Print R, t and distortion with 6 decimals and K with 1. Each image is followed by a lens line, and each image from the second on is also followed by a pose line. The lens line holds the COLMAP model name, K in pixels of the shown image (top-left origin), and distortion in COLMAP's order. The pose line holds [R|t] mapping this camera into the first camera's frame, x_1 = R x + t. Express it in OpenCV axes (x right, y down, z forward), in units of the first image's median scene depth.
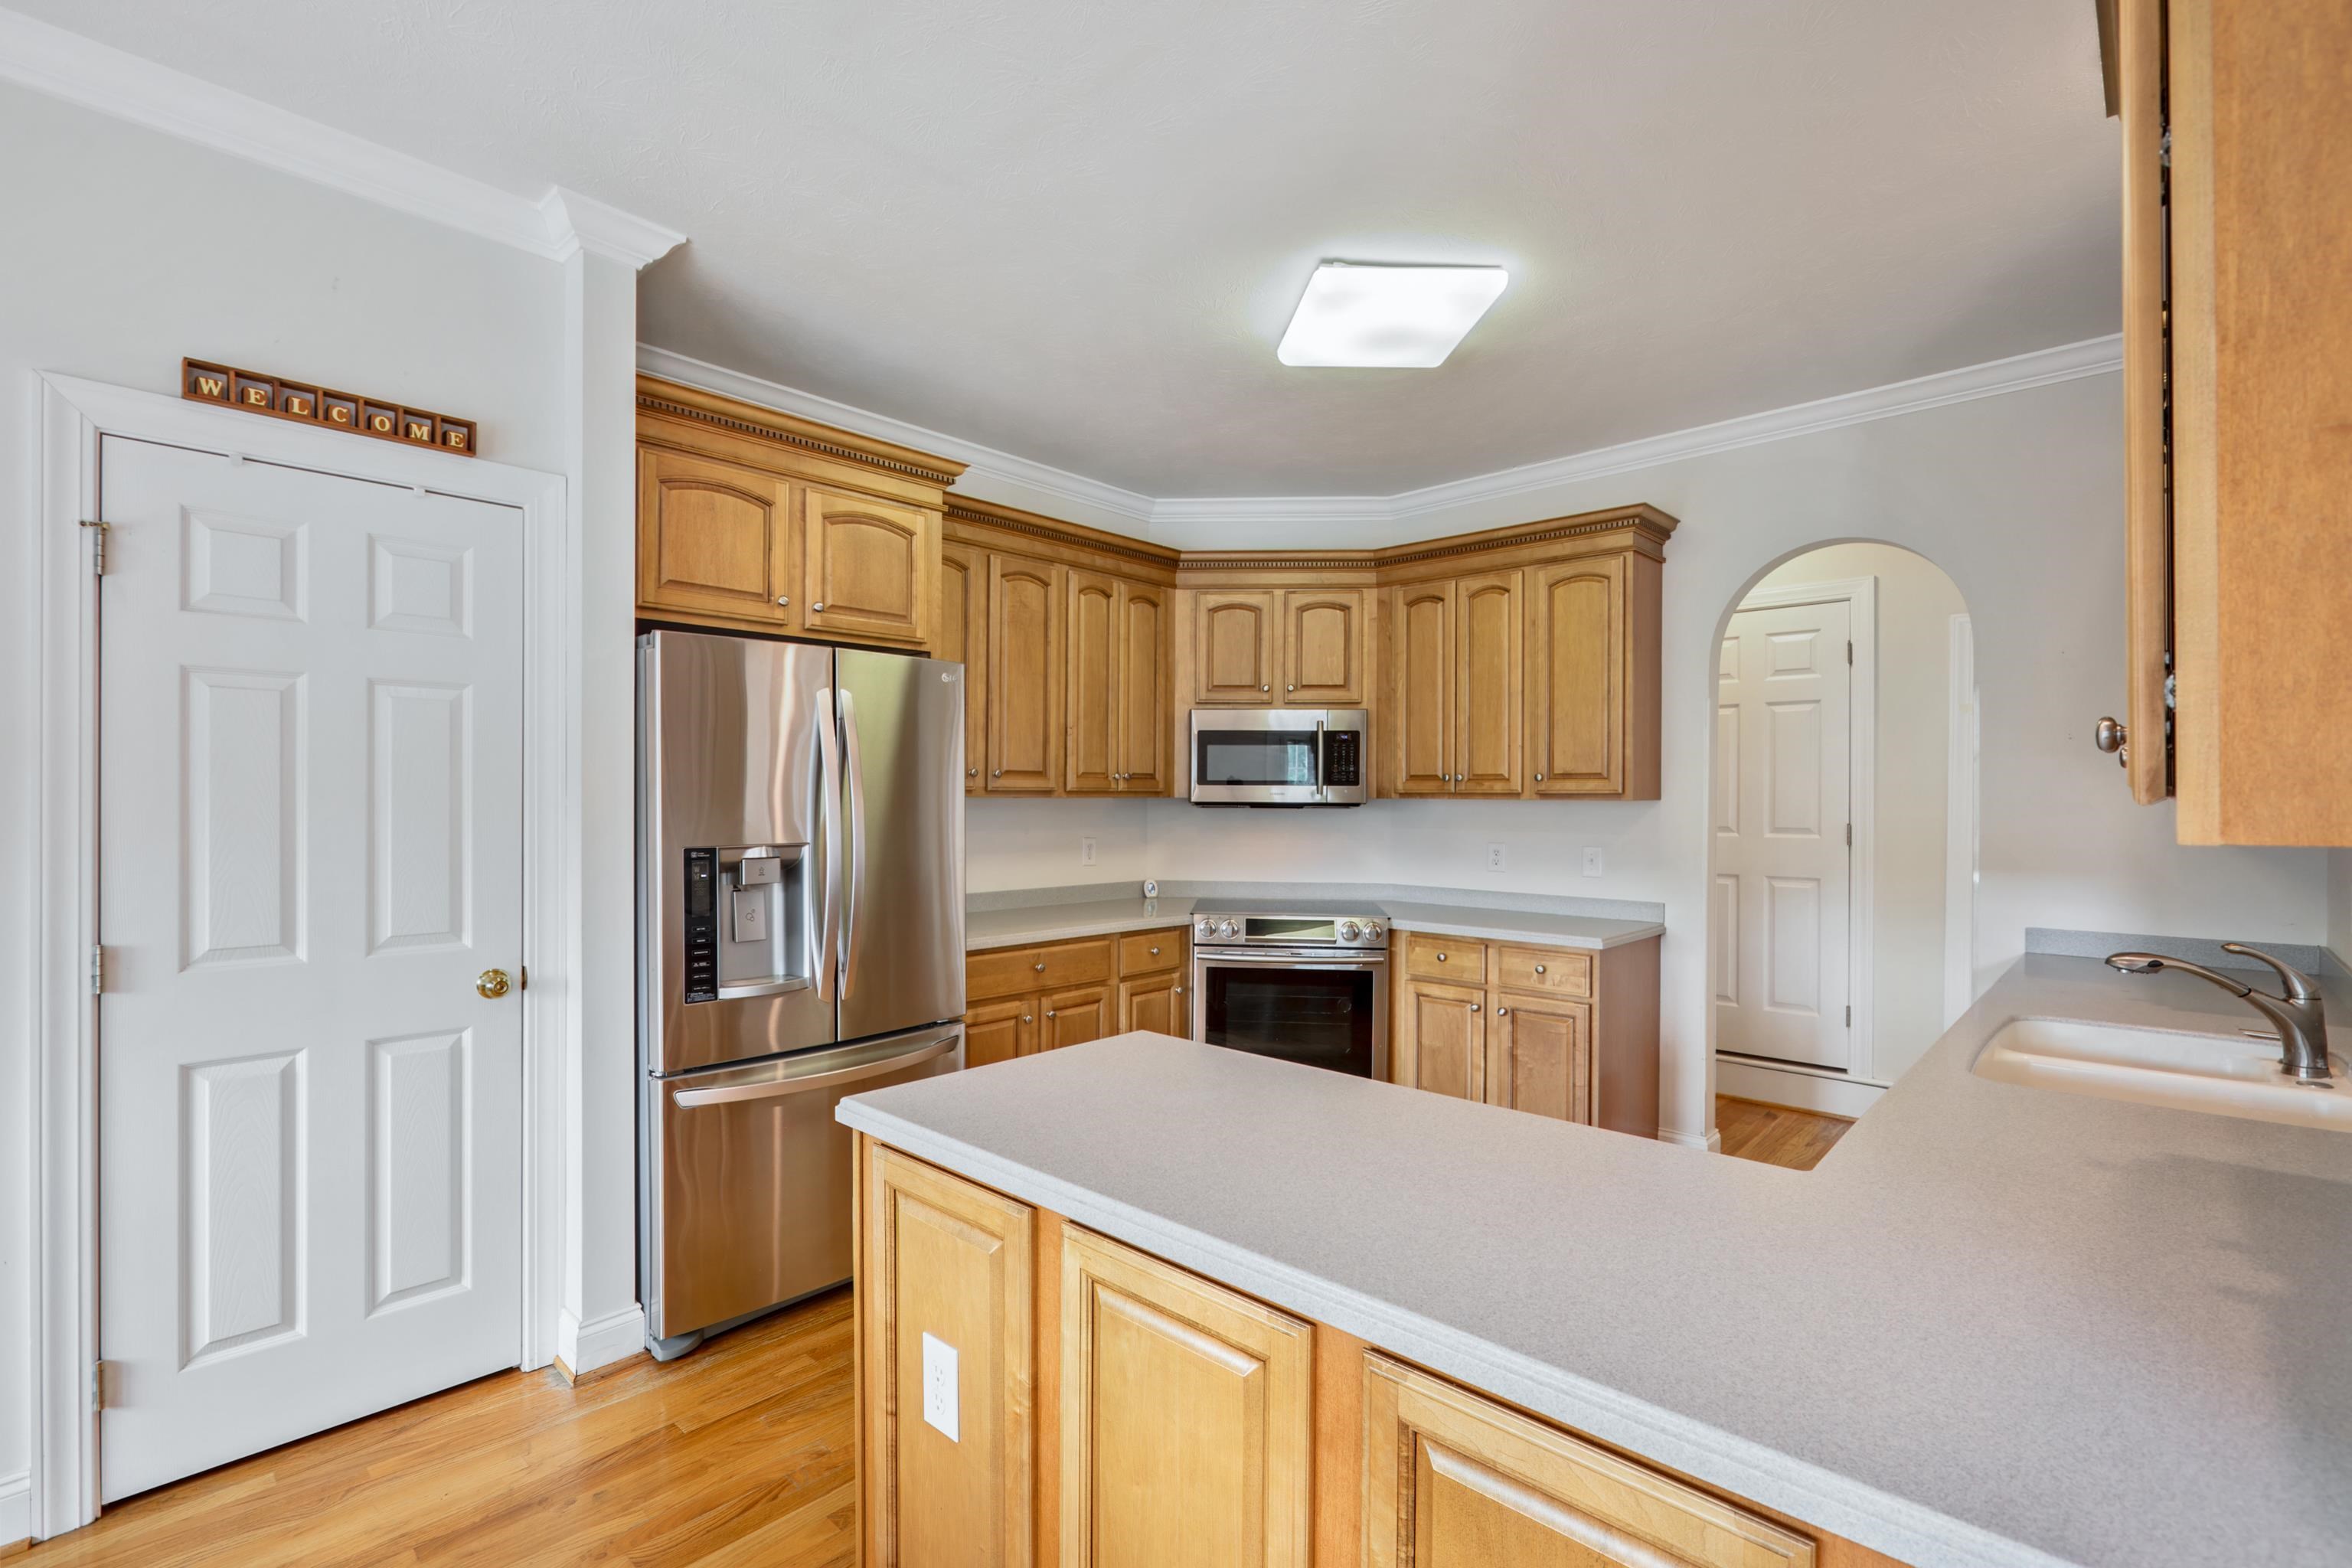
lens RADIAL K [[1065.8, 0, 1185.5], [0, 1065.8, 799.0], [0, 0, 1]] dist [-0.000842, 0.000581]
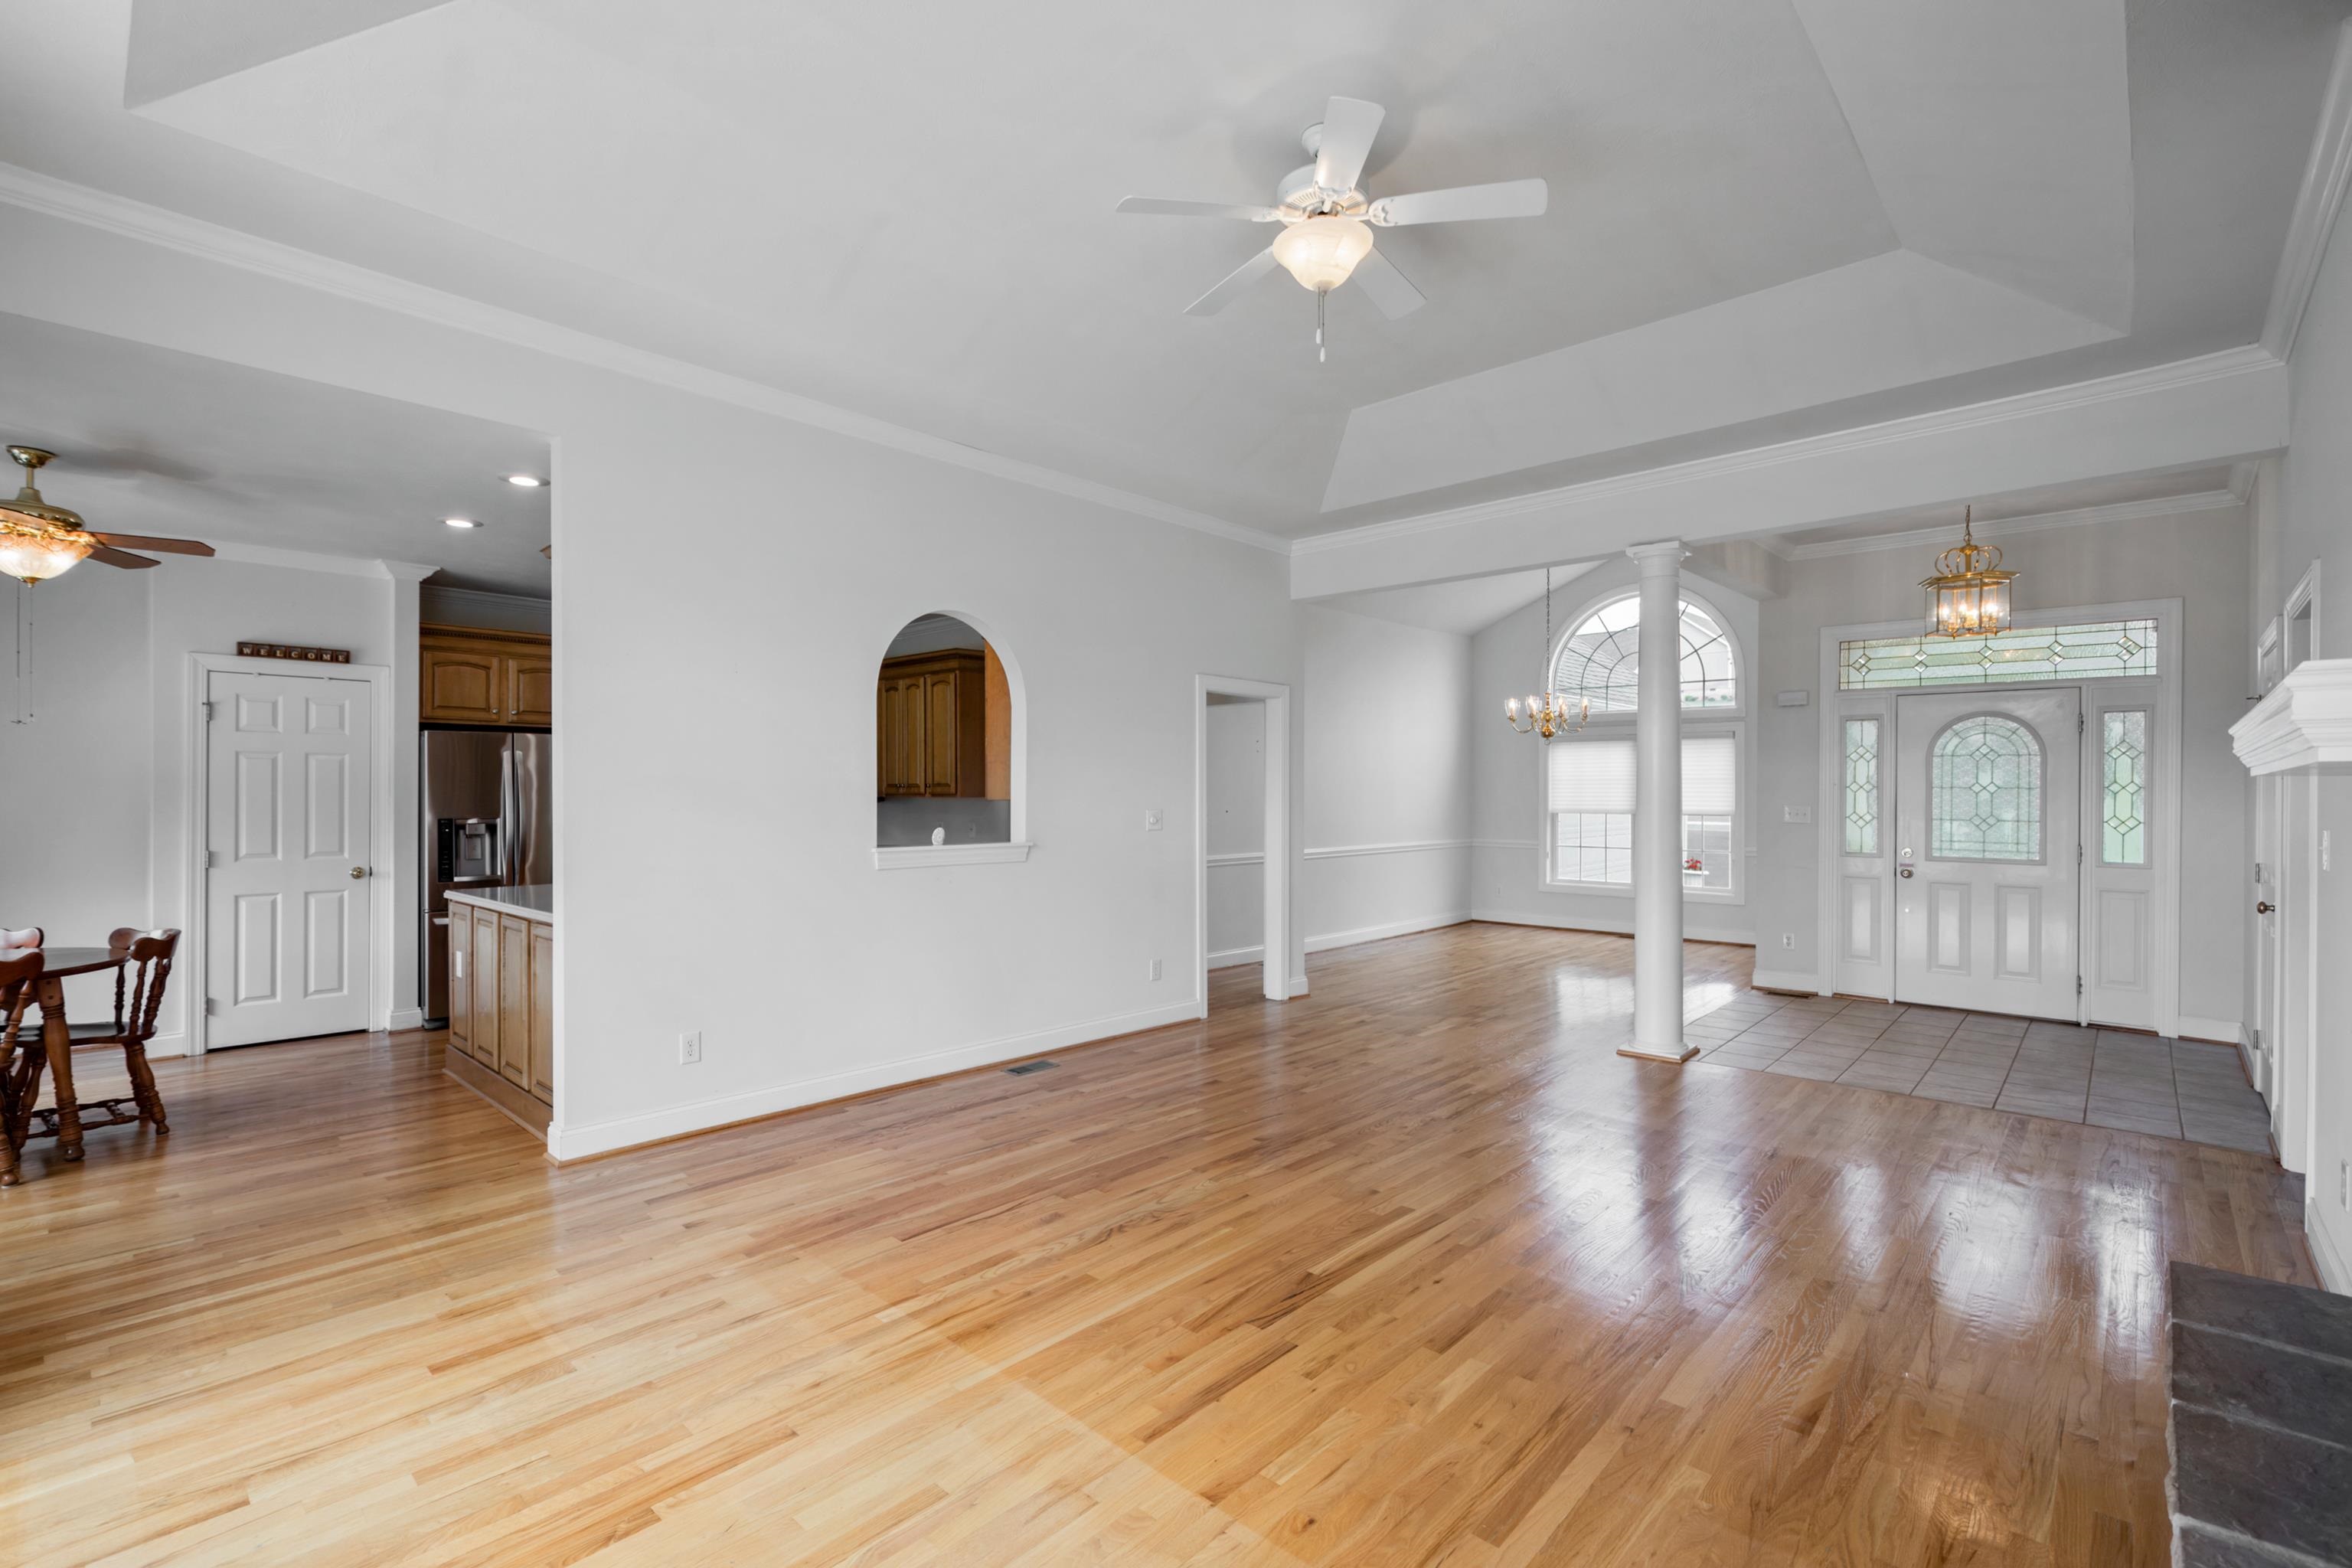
lens RADIAL K [[1053.5, 0, 1176.0], [0, 1053.5, 784.0], [0, 0, 1]] dist [-0.002431, -0.000264]
pose [[0.999924, -0.004426, -0.011483, 1.291747], [0.004300, 0.999930, -0.011002, 0.000489], [0.011531, 0.010952, 0.999874, -1.436798]]
